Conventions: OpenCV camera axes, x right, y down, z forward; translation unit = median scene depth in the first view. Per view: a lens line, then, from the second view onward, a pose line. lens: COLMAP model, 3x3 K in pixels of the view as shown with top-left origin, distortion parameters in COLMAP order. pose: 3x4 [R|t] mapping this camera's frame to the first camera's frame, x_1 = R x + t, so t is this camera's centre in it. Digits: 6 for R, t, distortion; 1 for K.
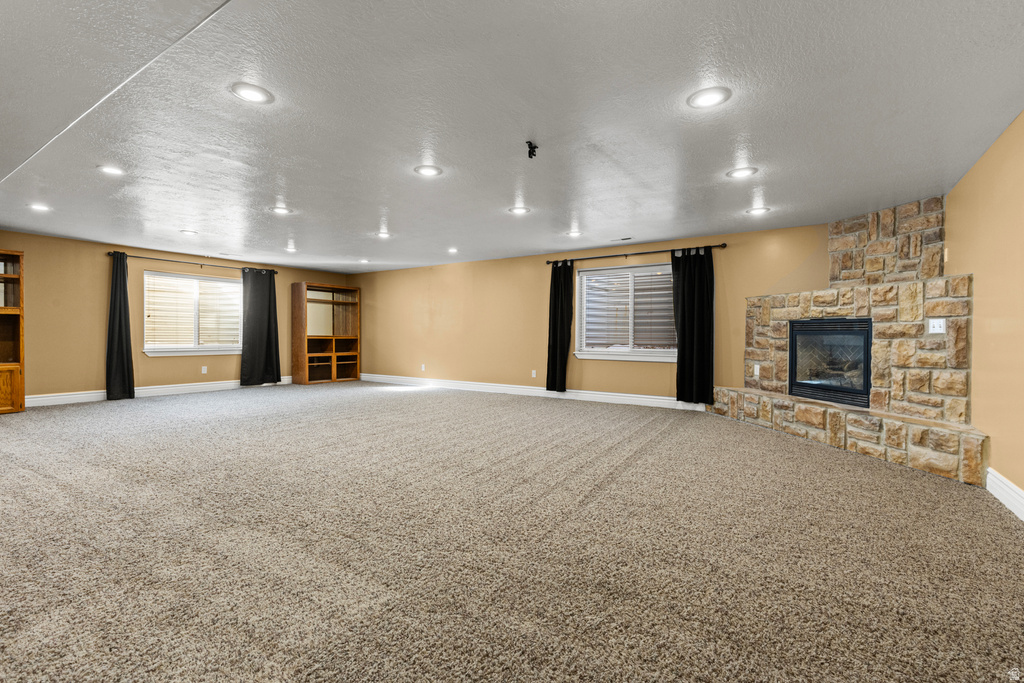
lens RADIAL K [[462.0, 0, 500.0], [0, 462.0, 326.9], [0, 0, 1]] dist [0.010486, -0.000009]
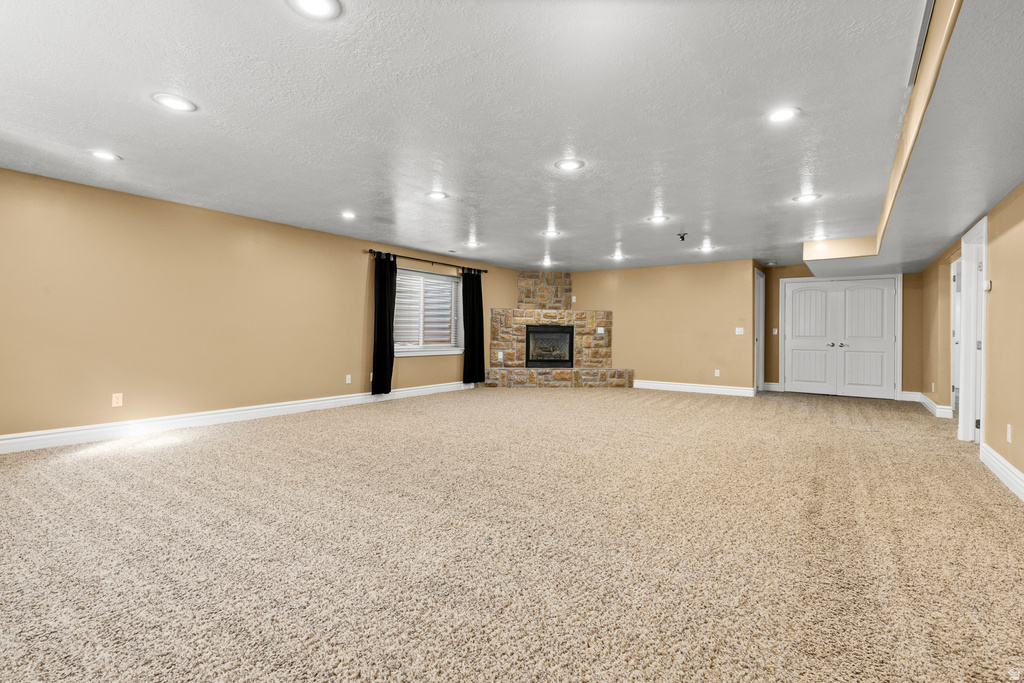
lens RADIAL K [[462.0, 0, 500.0], [0, 462.0, 326.9], [0, 0, 1]] dist [0.010486, -0.000009]
pose [[0.051334, 0.006245, 0.998662, -1.114476], [-0.027195, 0.999618, -0.004853, 0.004945], [-0.998311, -0.026910, 0.051484, 1.016297]]
